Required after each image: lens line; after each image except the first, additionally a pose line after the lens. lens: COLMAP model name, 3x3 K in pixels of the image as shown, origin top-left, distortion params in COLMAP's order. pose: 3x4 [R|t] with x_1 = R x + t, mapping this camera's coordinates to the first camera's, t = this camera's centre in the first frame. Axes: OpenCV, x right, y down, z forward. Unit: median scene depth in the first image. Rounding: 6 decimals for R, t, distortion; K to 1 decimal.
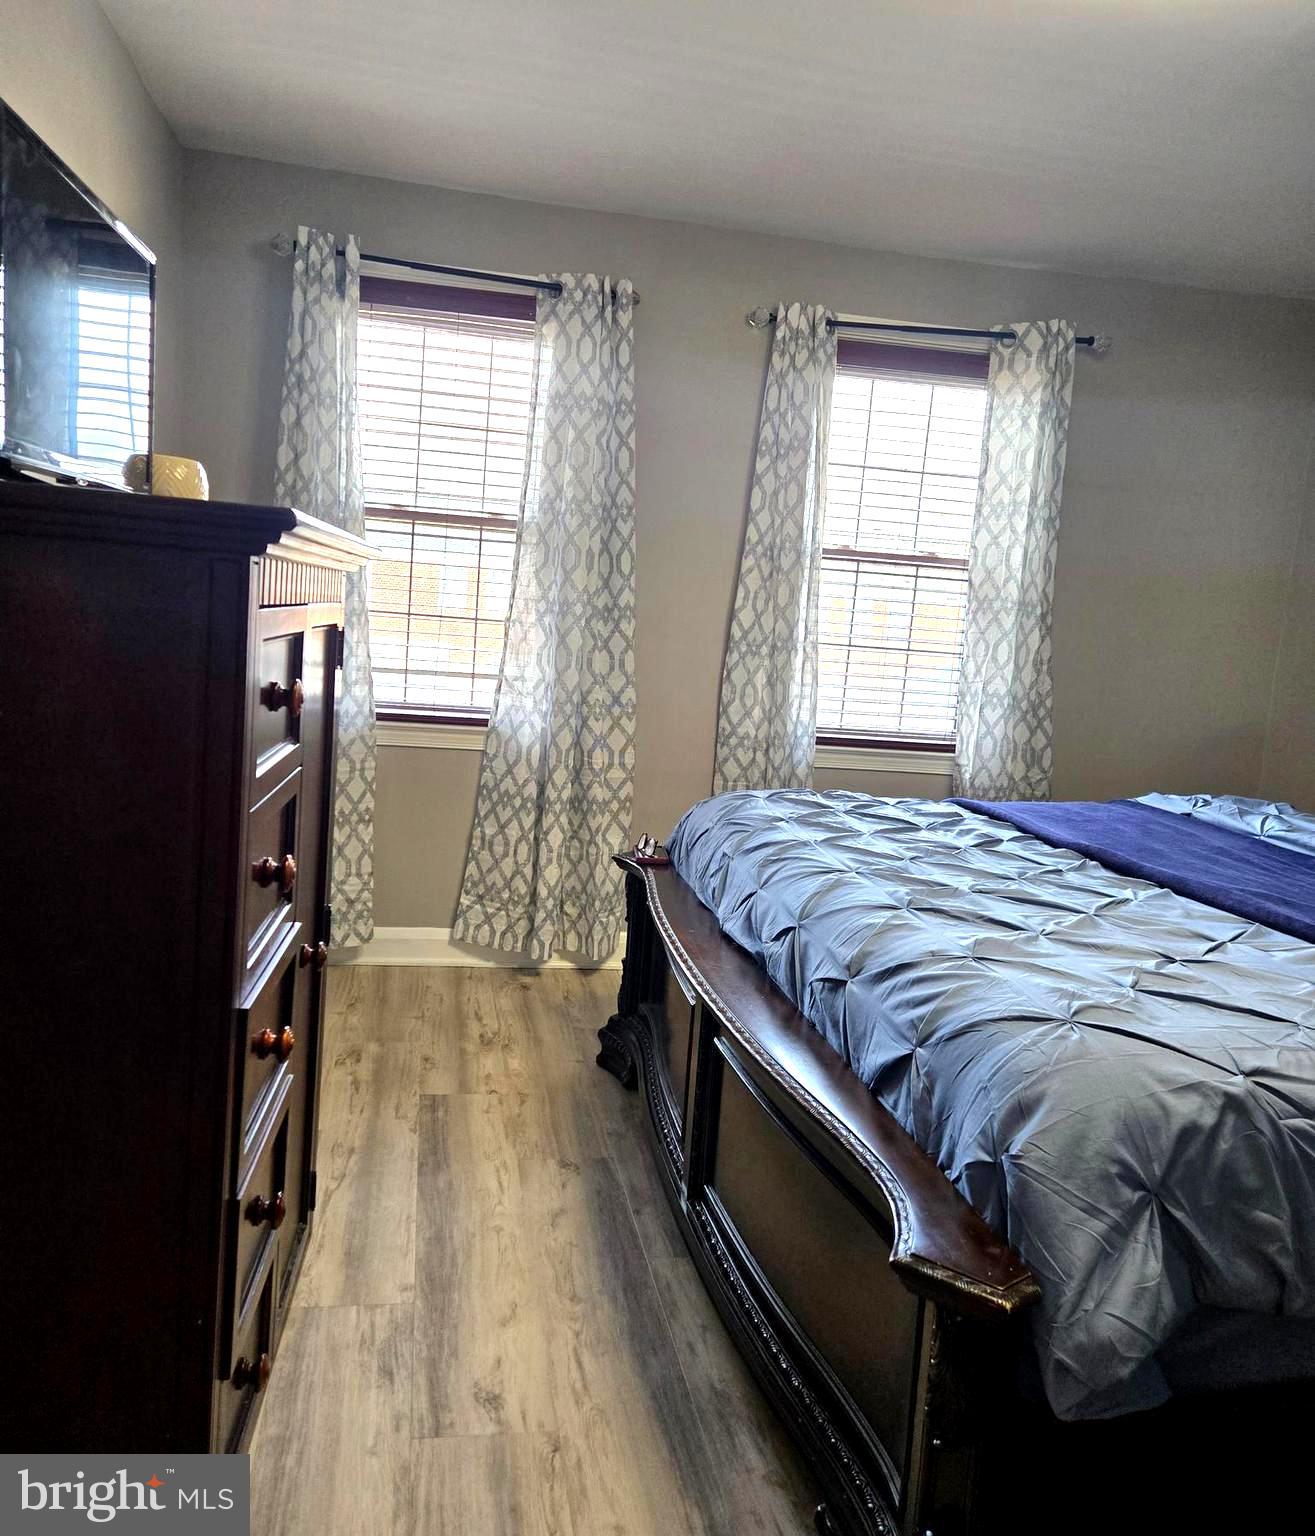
lens RADIAL K [[1170.1, 0, 634.5], [0, 1170.1, 765.1], [0, 0, 1]] dist [0.086580, -0.069847]
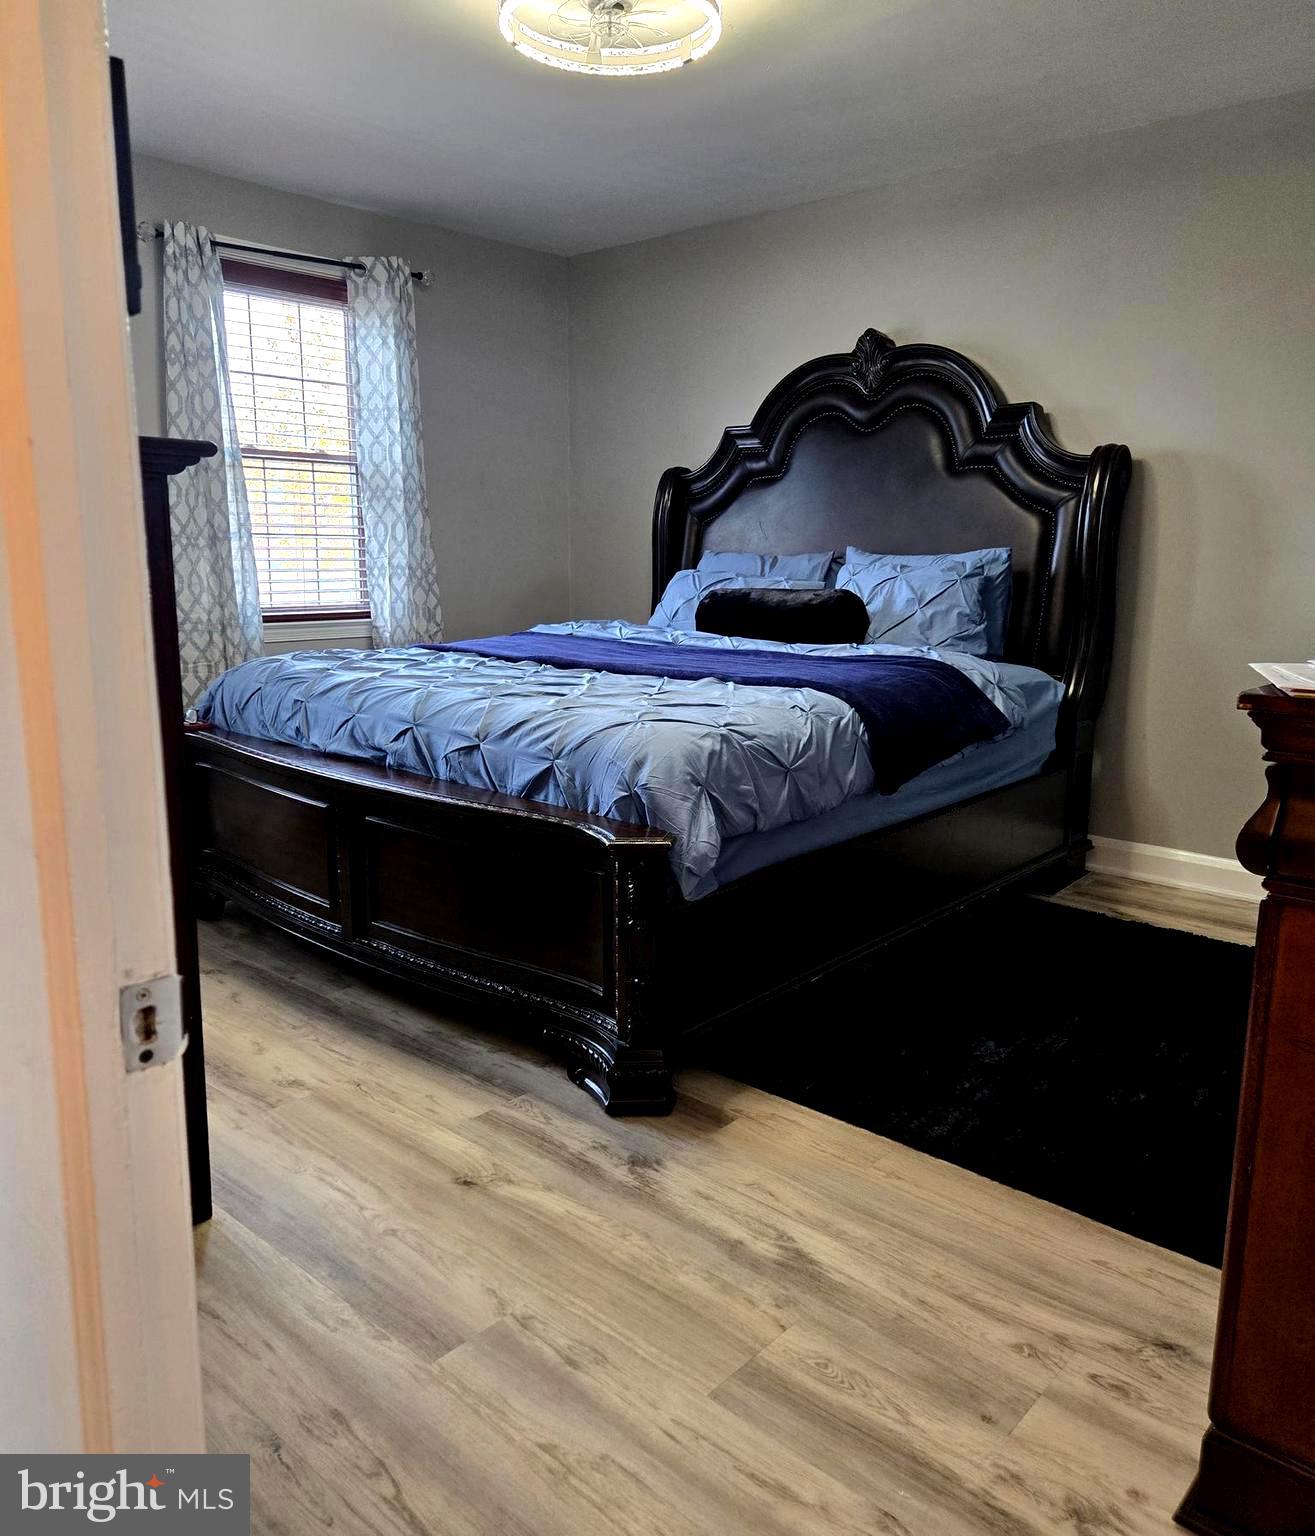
lens RADIAL K [[1174.3, 0, 651.3], [0, 1174.3, 769.4], [0, 0, 1]] dist [0.083355, -0.069588]
pose [[0.792109, -0.184000, 0.581986, -0.252988], [0.129289, 0.982424, 0.134635, 0.017726], [-0.596530, -0.031401, 0.801976, -0.171454]]
